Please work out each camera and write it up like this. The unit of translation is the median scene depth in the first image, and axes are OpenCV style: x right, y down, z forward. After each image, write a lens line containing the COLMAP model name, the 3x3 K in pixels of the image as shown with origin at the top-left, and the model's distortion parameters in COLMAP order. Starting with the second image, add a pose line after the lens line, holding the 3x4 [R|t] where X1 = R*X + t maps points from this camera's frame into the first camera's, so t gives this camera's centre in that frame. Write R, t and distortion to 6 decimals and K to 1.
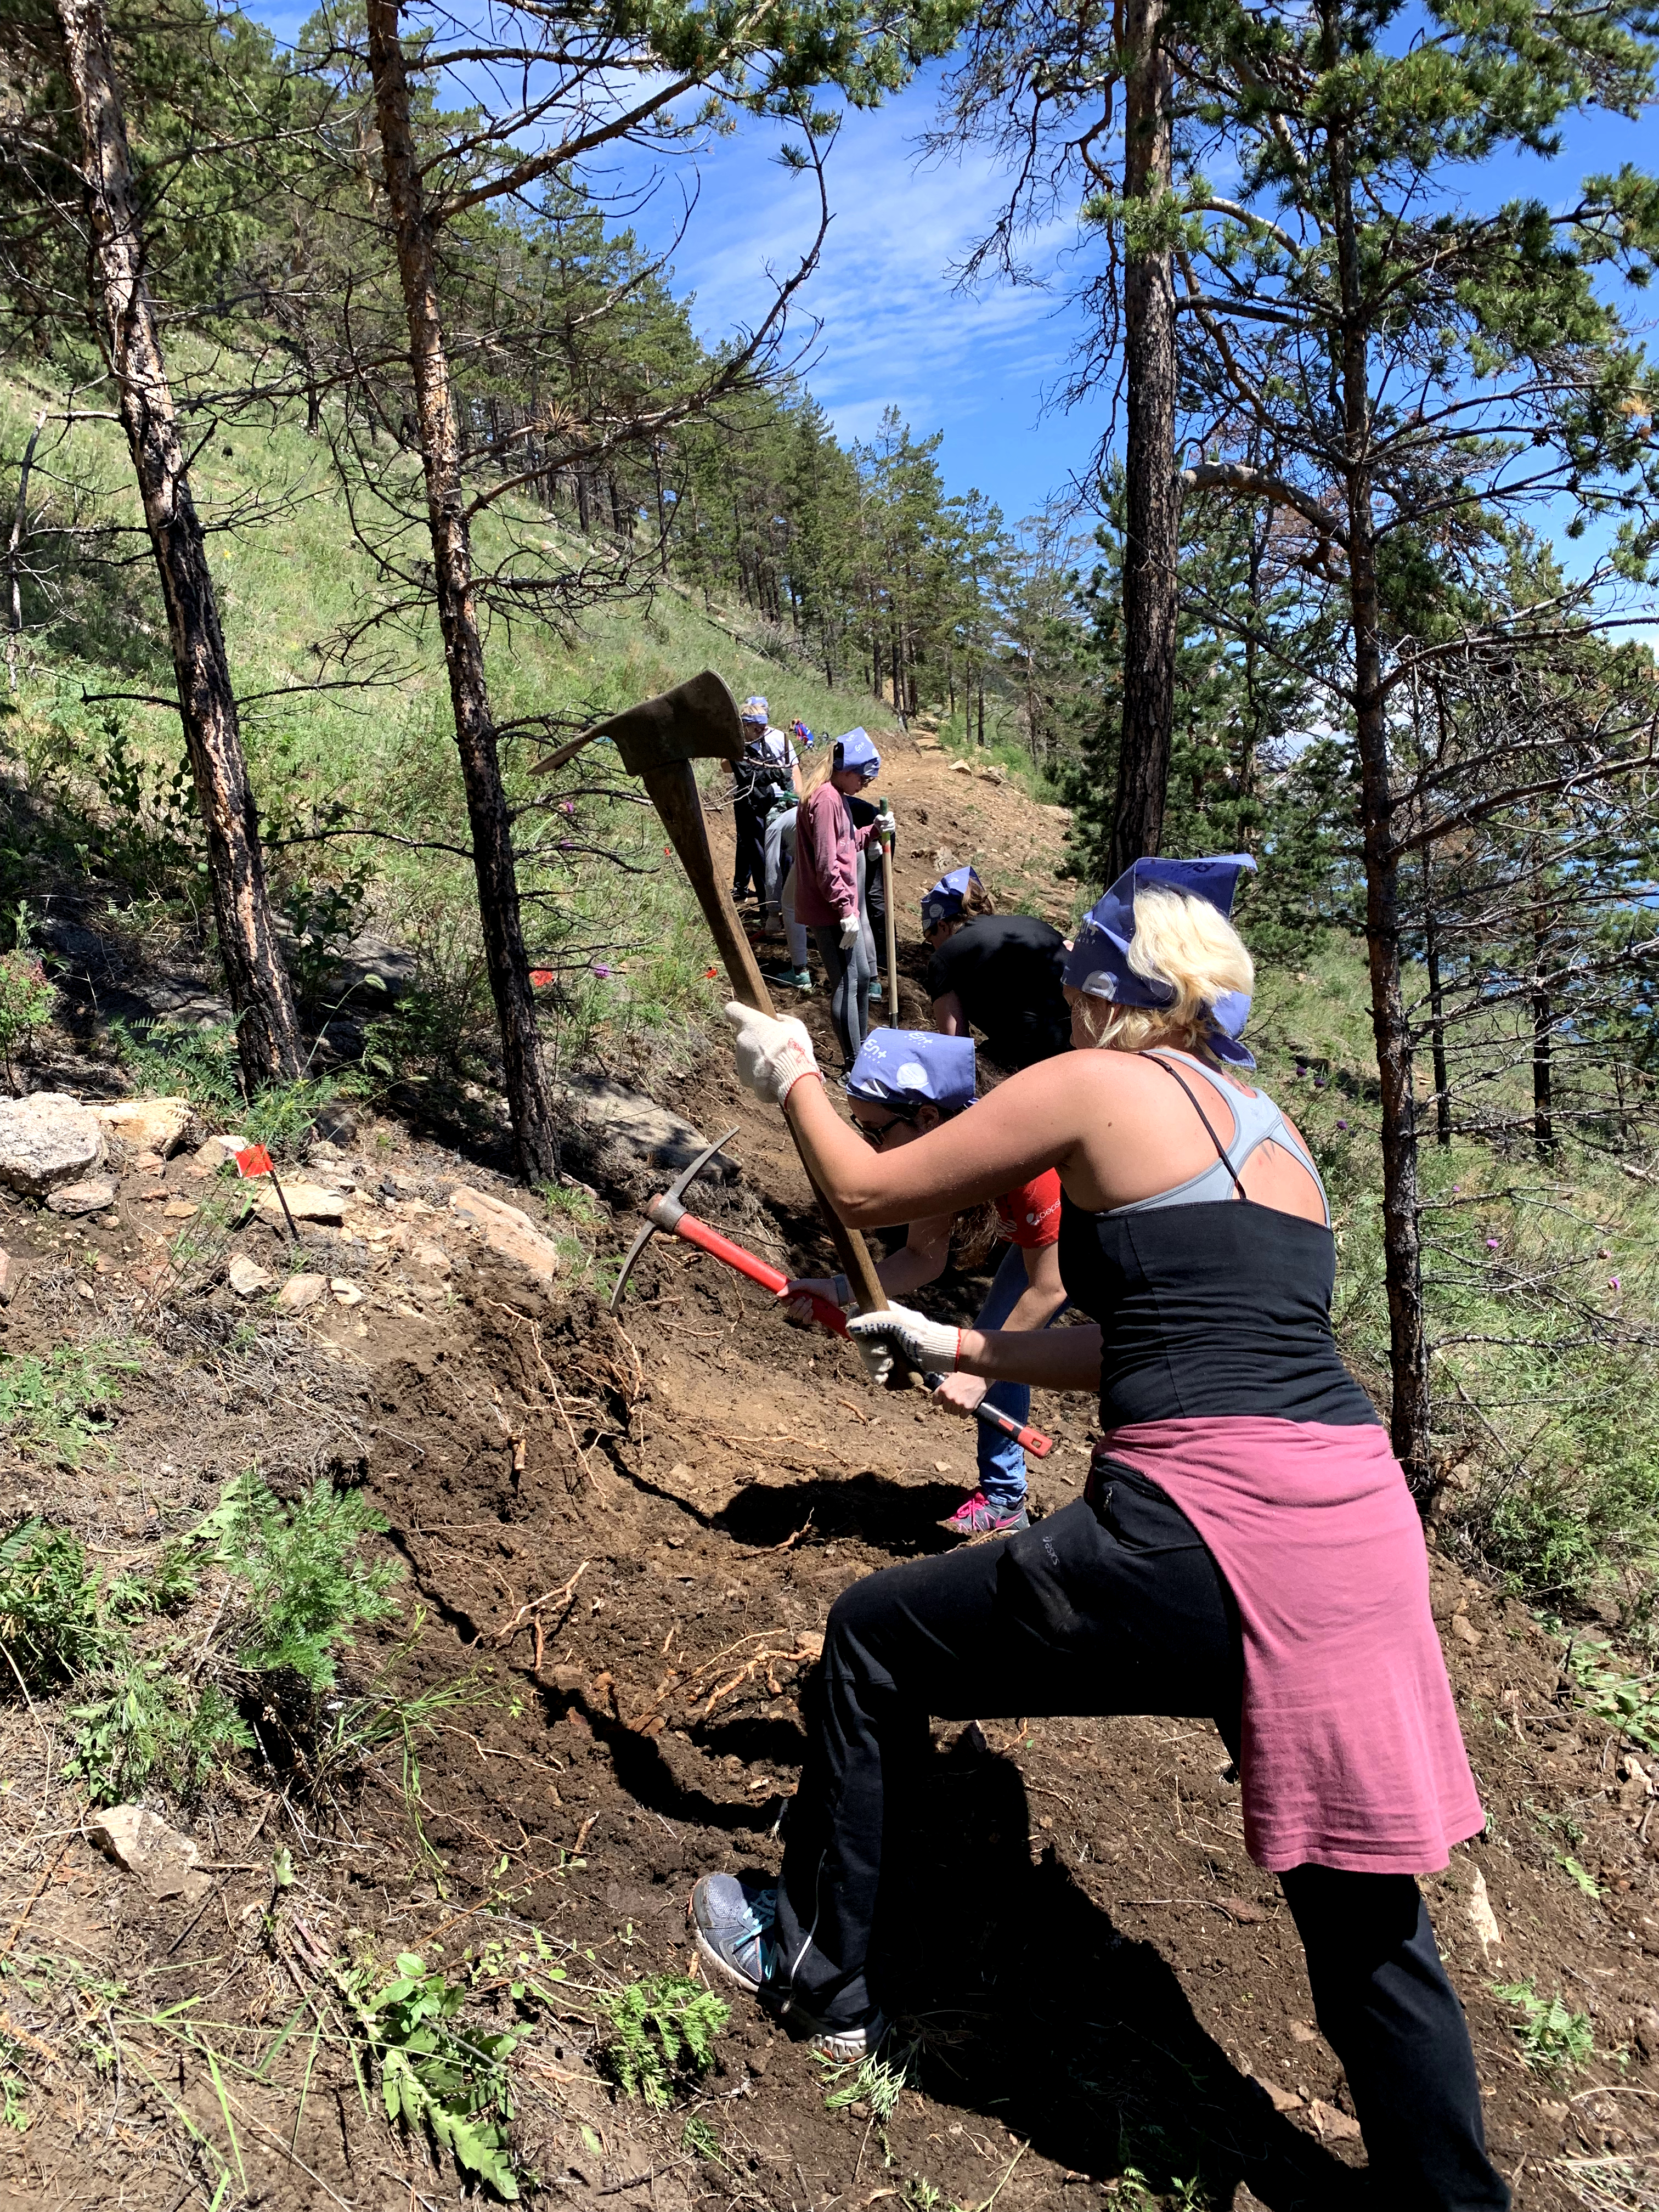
lens RADIAL K [[1664.1, 0, 817.0], [0, 1664.1, 1101.0], [0, 0, 1]] dist [0.040450, -0.011067]
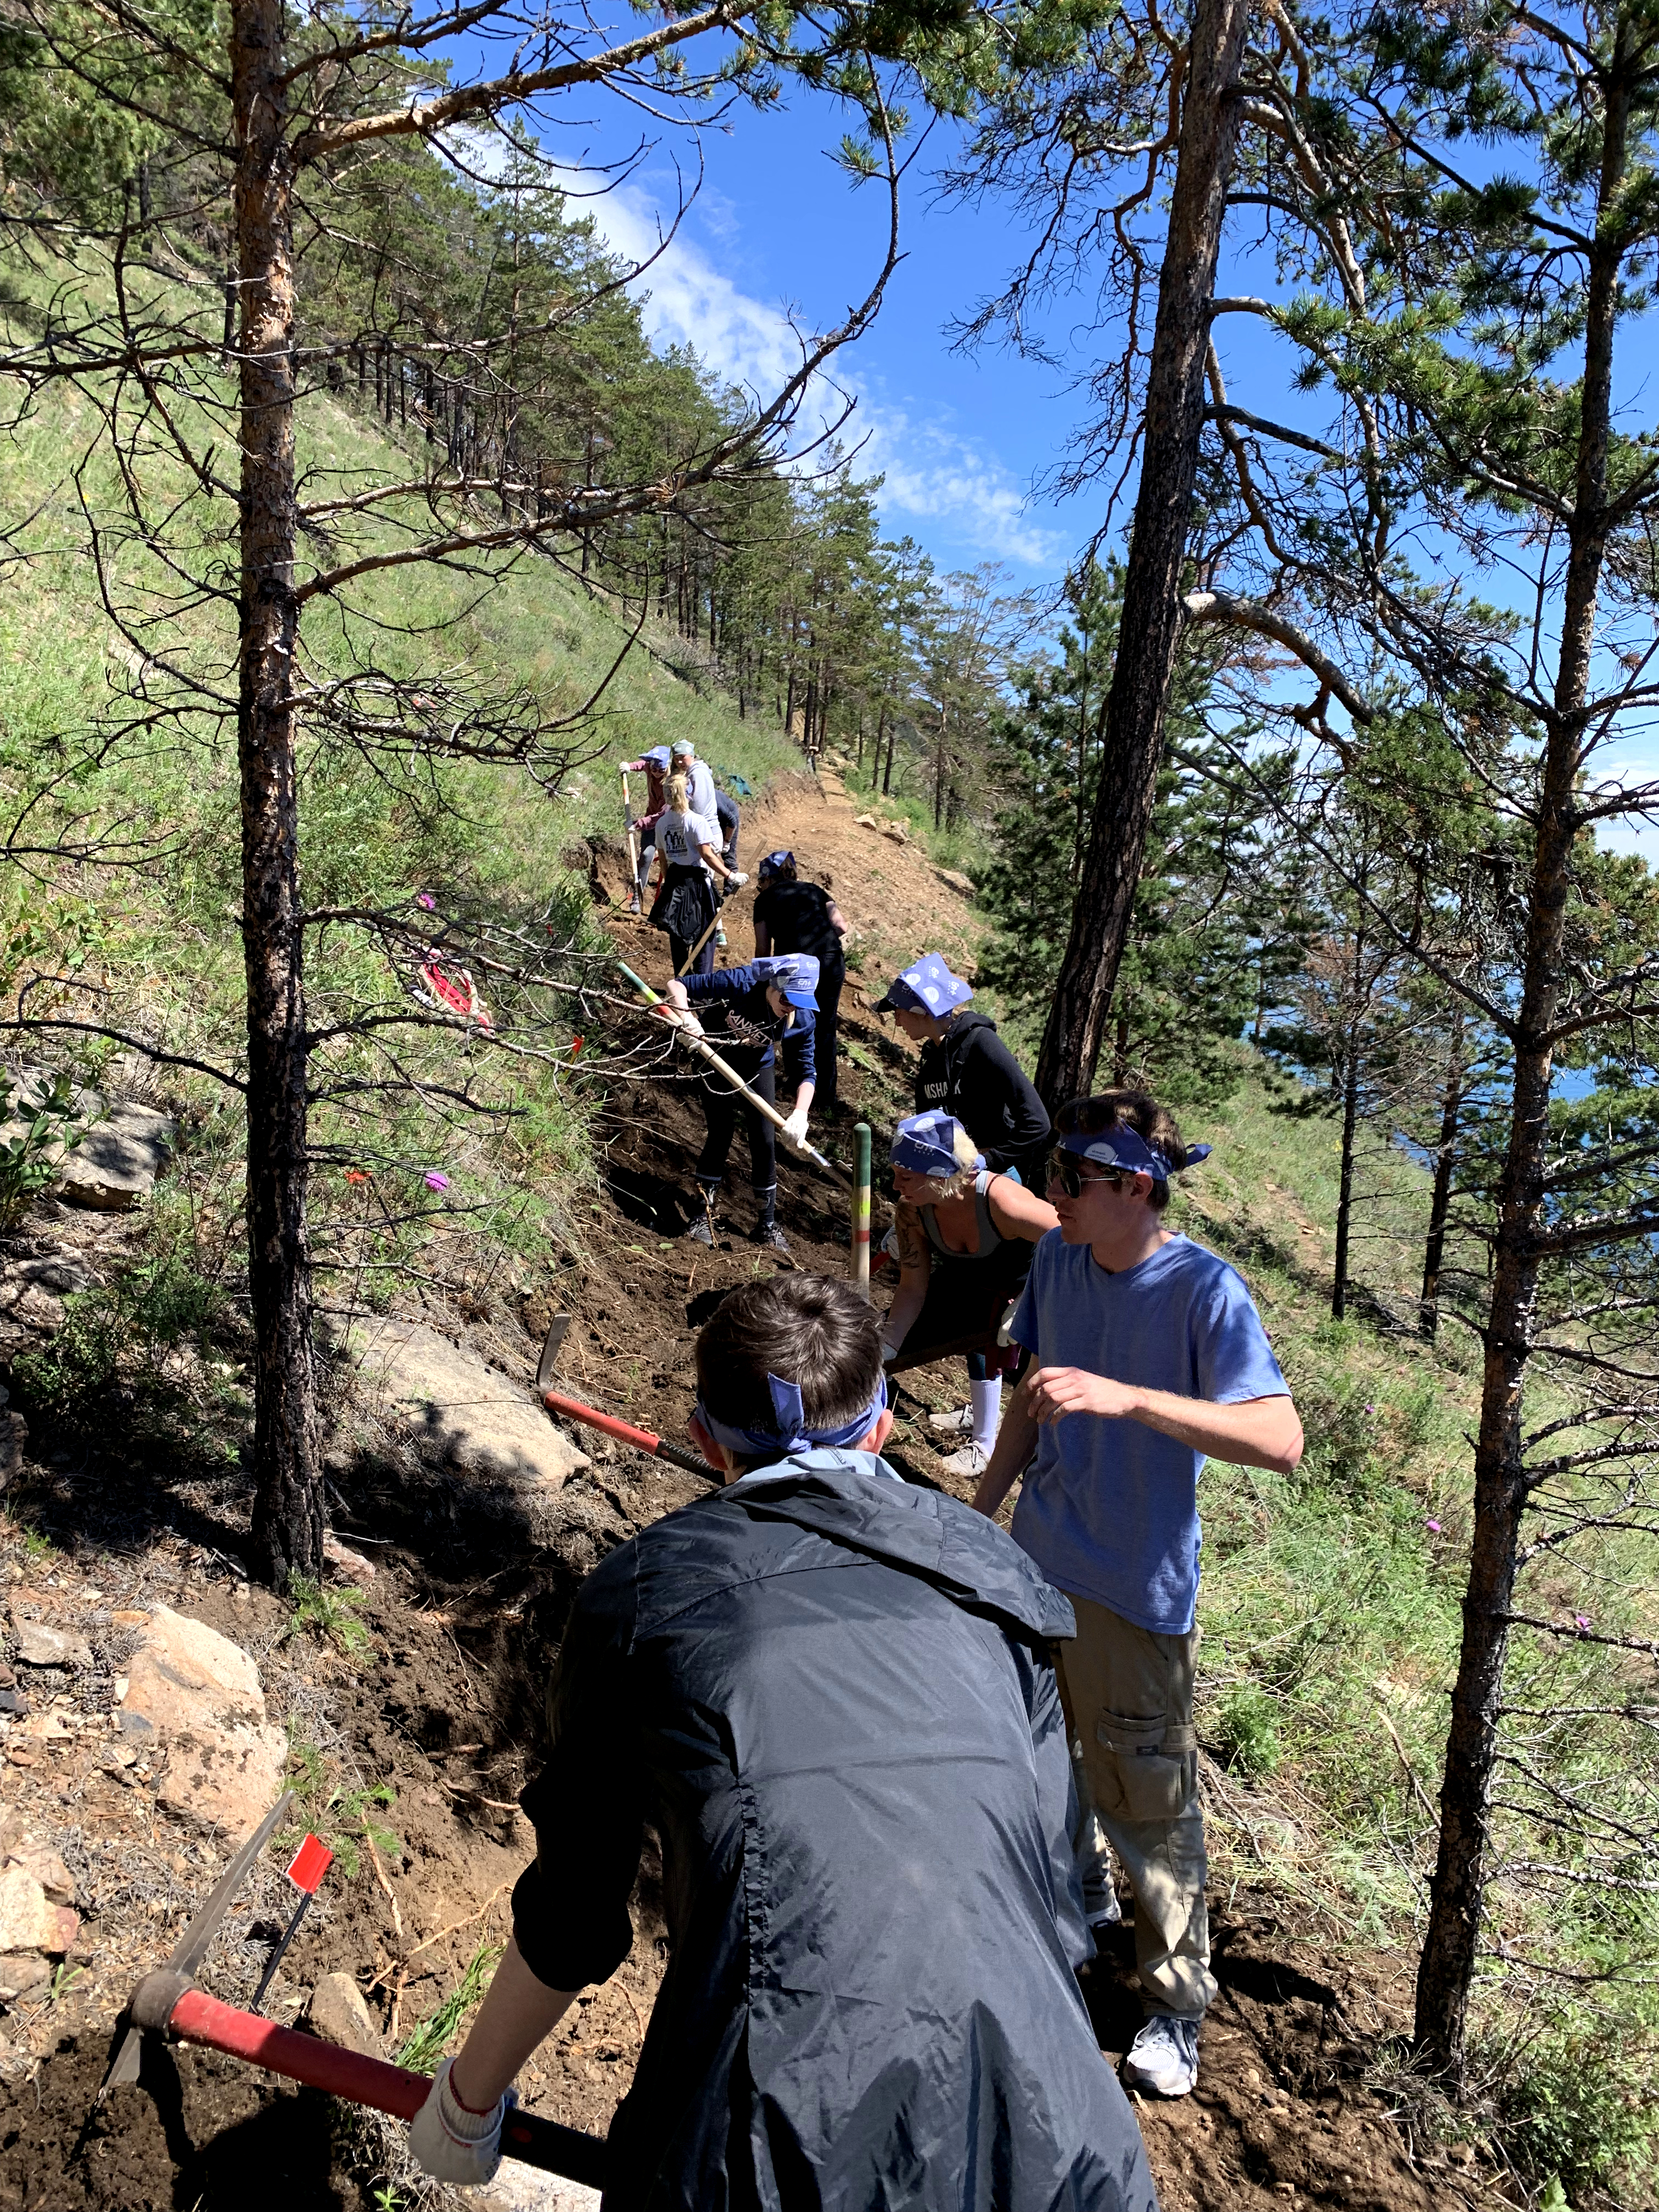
lens RADIAL K [[1664.1, 0, 839.9], [0, 1664.1, 1113.9], [0, 0, 1]] dist [0.040450, -0.011067]
pose [[0.987543, 0.122253, 0.099062, -0.015184], [-0.121710, 0.992499, -0.011529, -0.066544], [-0.099728, -0.000671, 0.995014, 0.126980]]
